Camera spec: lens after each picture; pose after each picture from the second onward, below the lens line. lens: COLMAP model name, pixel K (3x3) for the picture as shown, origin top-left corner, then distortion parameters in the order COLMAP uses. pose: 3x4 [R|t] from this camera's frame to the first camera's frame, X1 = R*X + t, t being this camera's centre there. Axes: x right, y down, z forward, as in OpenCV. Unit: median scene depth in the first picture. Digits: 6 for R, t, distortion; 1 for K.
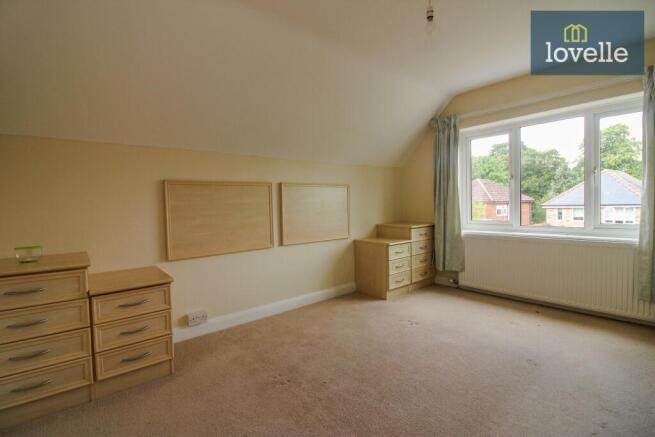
lens RADIAL K [[308.3, 0, 327.5], [0, 308.3, 218.5], [0, 0, 1]] dist [0.000492, -0.000073]
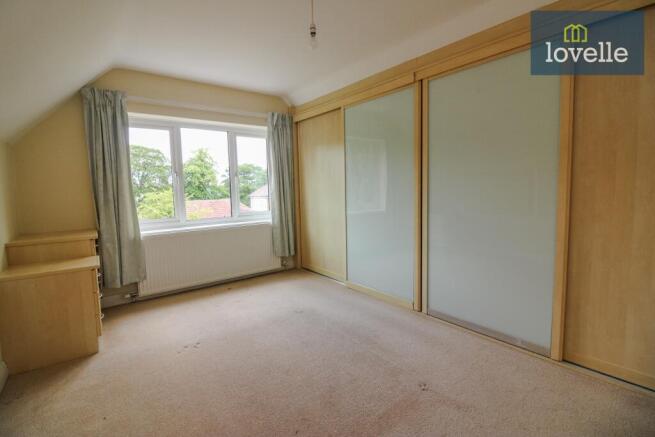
lens RADIAL K [[305.7, 0, 326.8], [0, 305.7, 213.1], [0, 0, 1]] dist [-0.000626, -0.000113]
pose [[0.043751, -0.065151, 0.996916, -0.393357], [0.071444, 0.995521, 0.061924, -0.031830], [-0.996485, 0.068515, 0.048210, 0.452170]]
